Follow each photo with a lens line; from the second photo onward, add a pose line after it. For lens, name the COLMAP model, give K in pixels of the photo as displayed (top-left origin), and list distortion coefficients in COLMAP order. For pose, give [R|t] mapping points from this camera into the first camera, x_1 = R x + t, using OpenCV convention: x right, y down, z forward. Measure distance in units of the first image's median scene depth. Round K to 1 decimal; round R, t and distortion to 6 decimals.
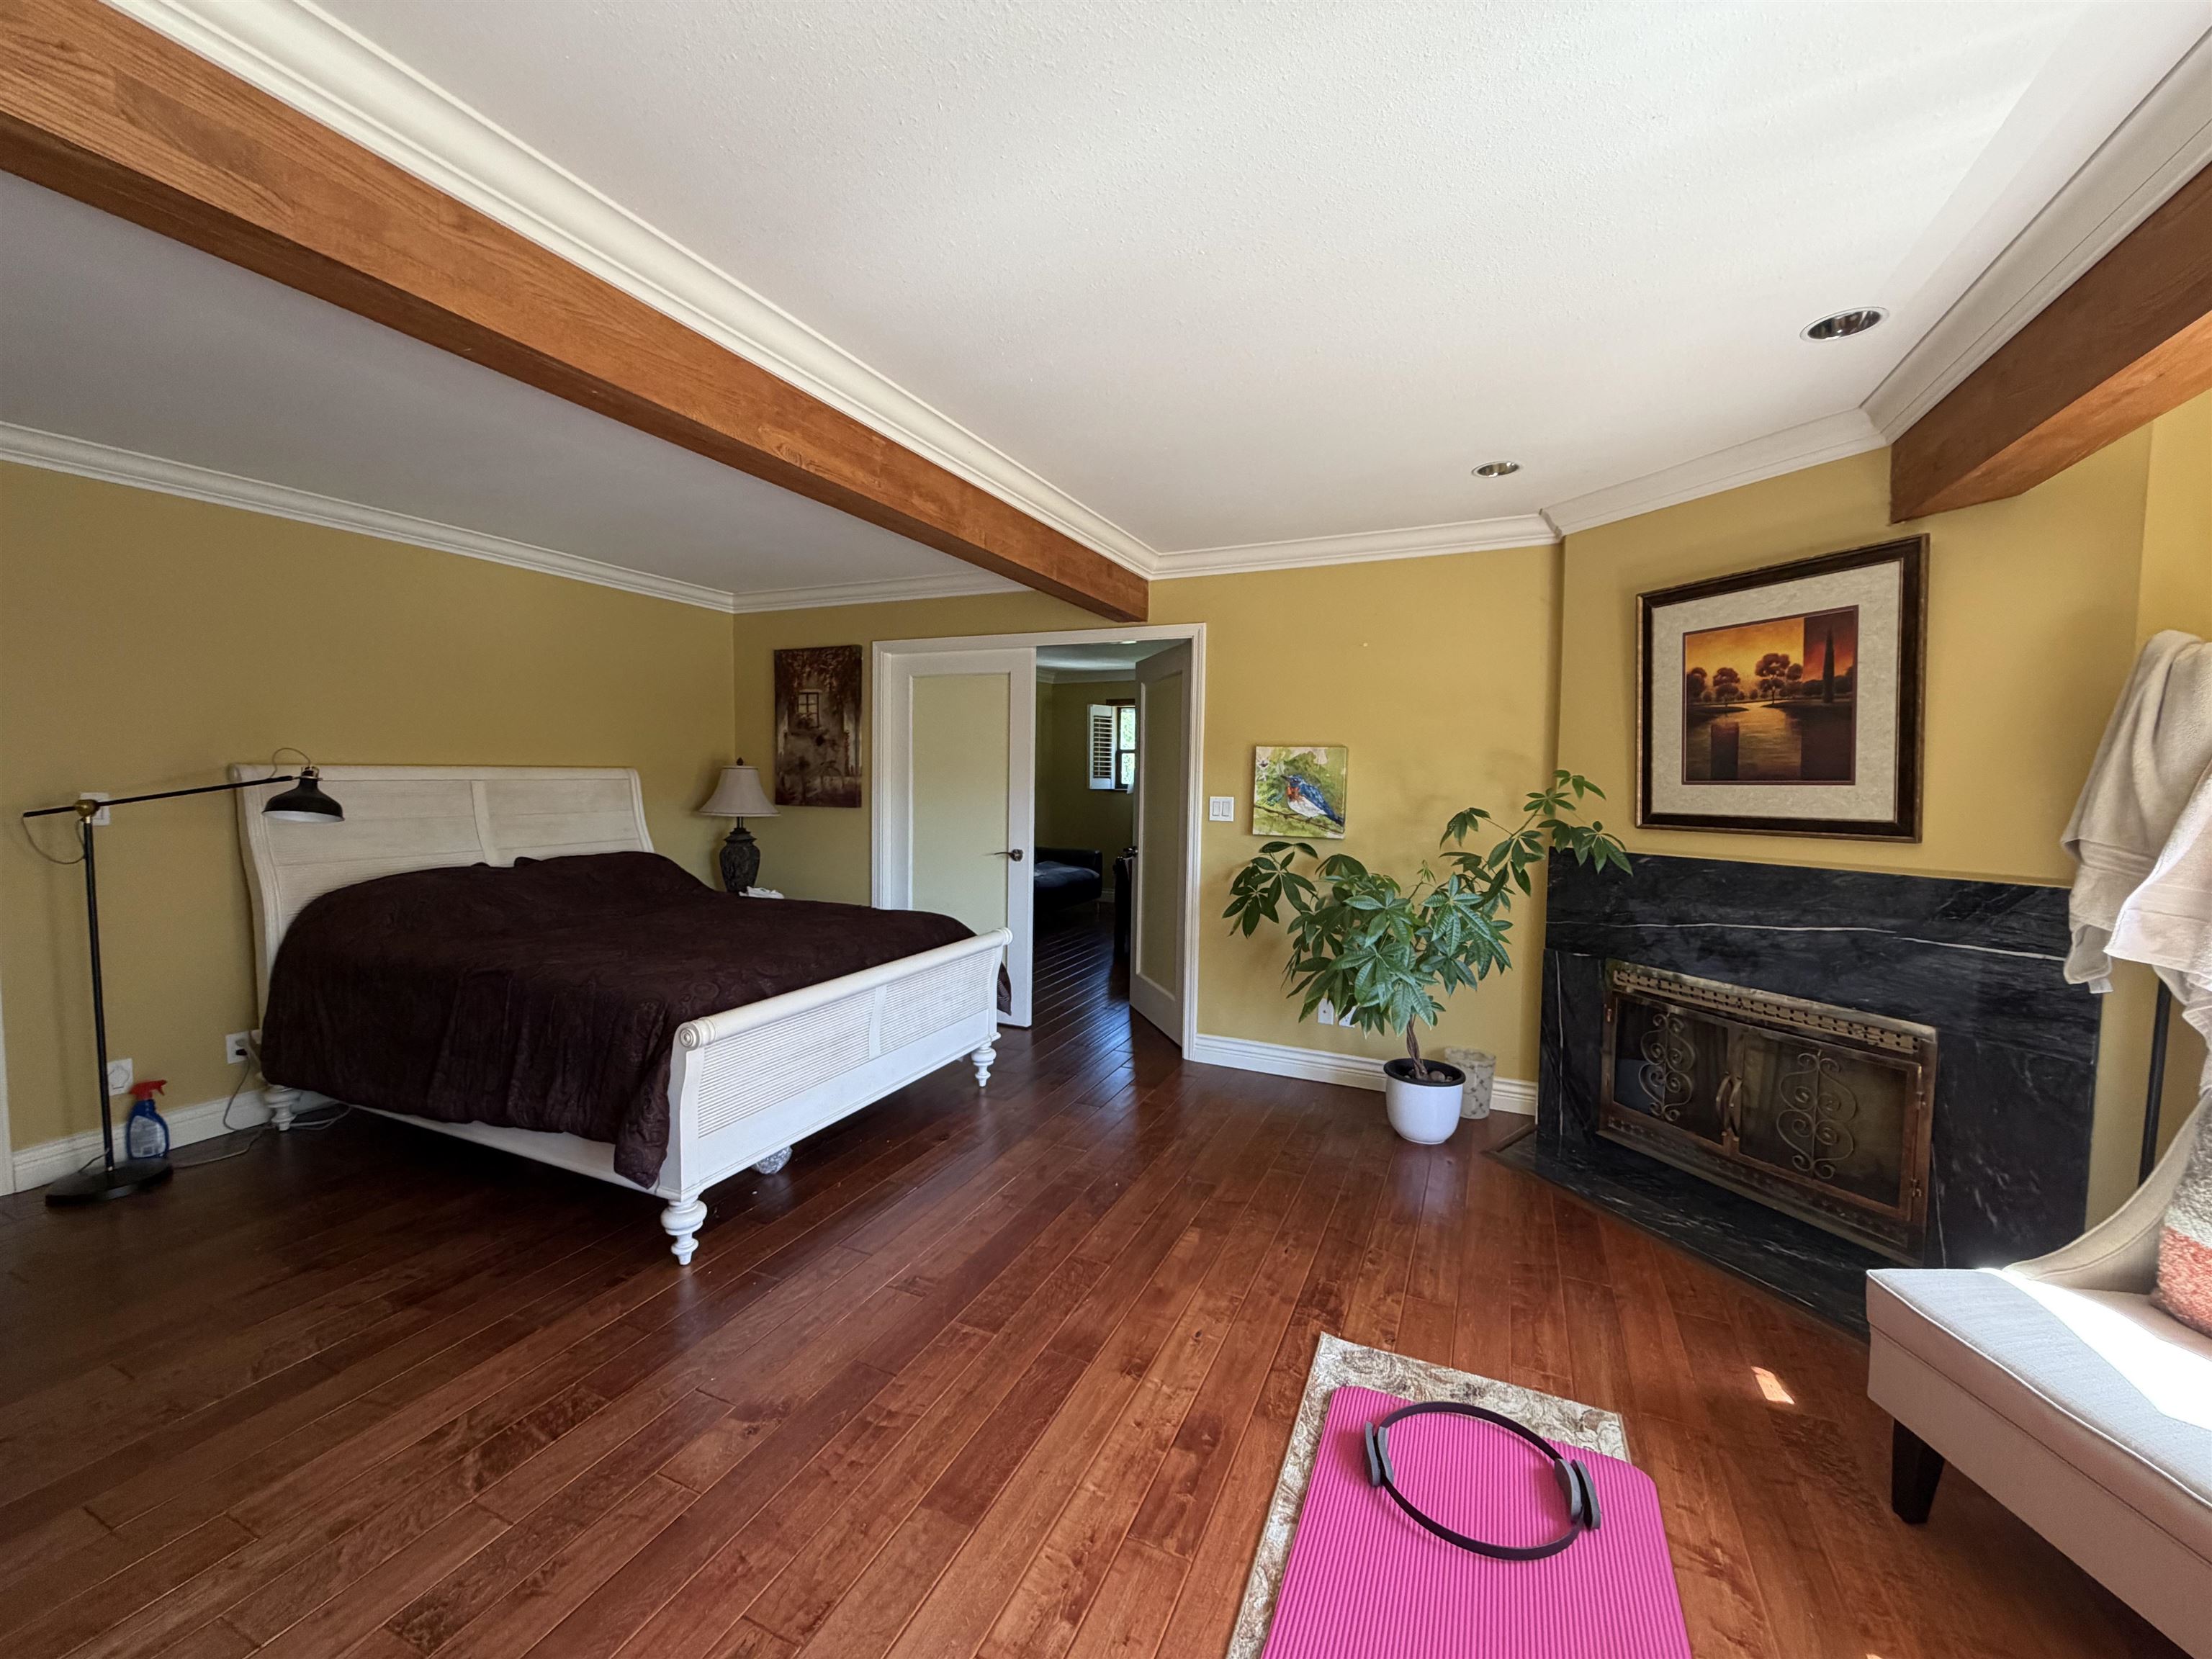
lens RADIAL K [[892.1, 0, 1106.0], [0, 892.1, 829.5], [0, 0, 1]] dist [-0.000487, -0.000122]
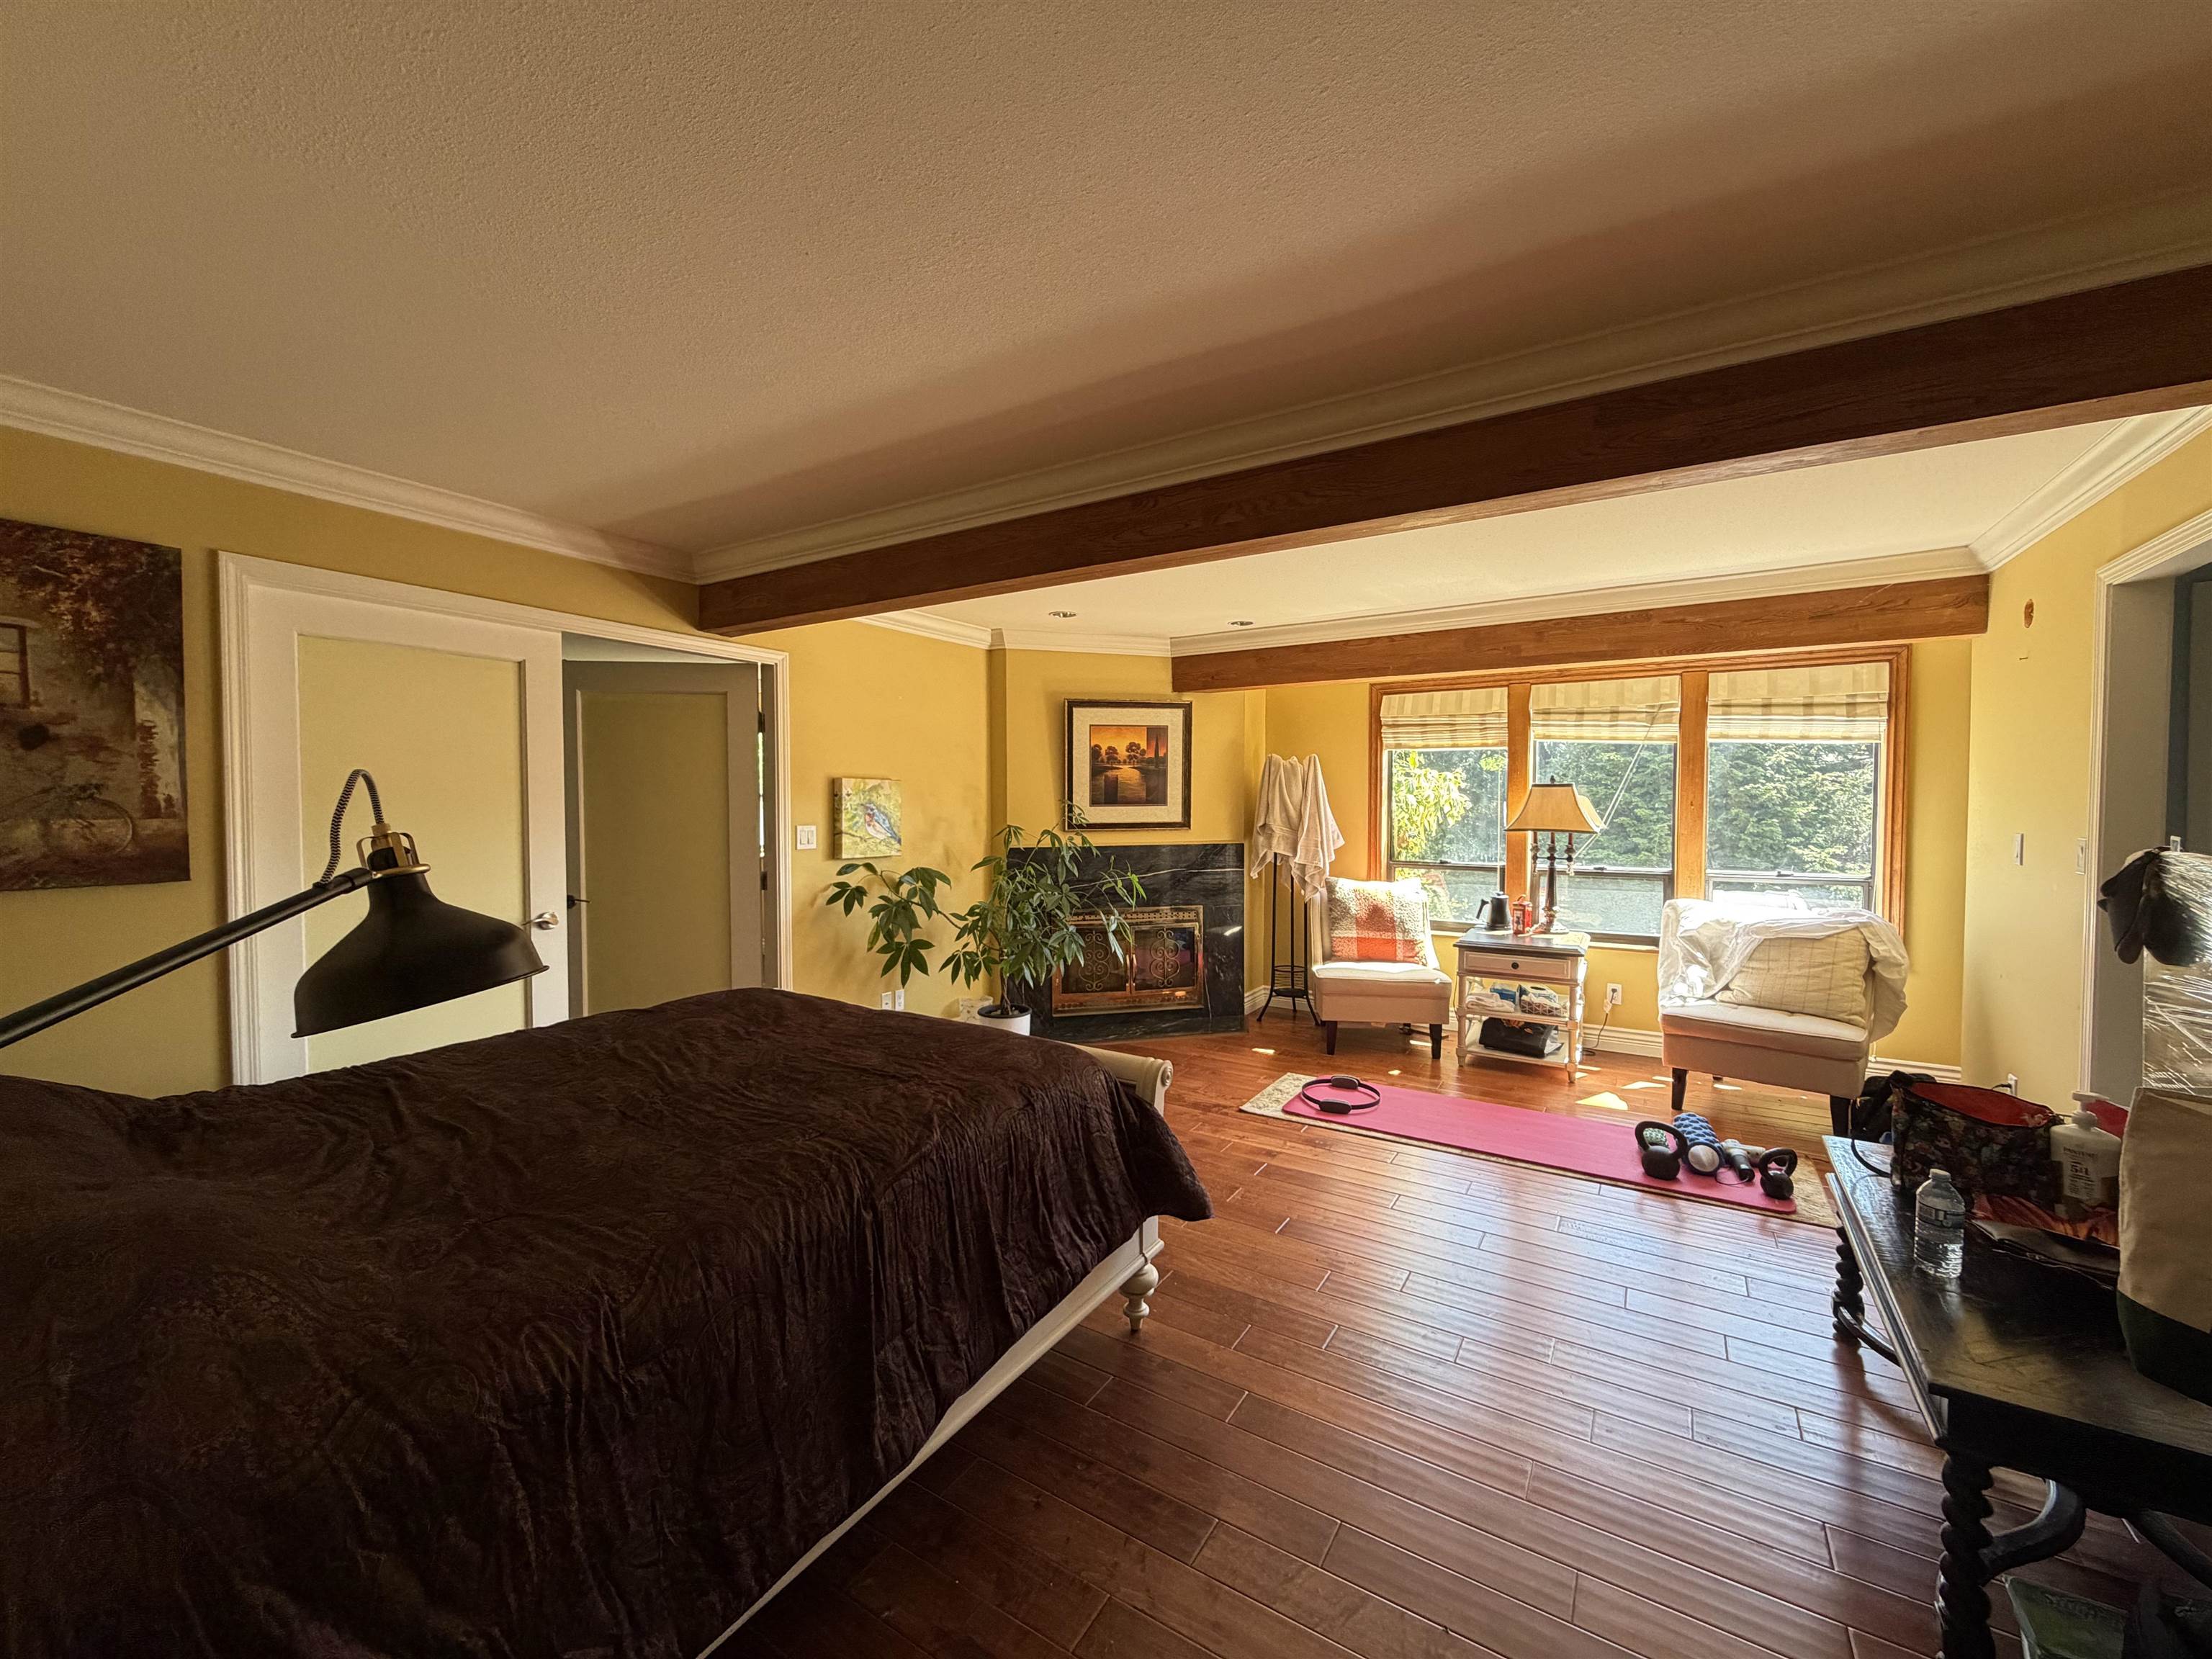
lens RADIAL K [[892.1, 0, 1106.0], [0, 892.1, 829.5], [0, 0, 1]] dist [-0.000487, -0.000122]
pose [[0.124617, -0.044334, 0.991214, -1.211757], [0.057886, 0.997625, 0.037343, -0.072910], [-0.990515, 0.052724, 0.126888, 0.764339]]
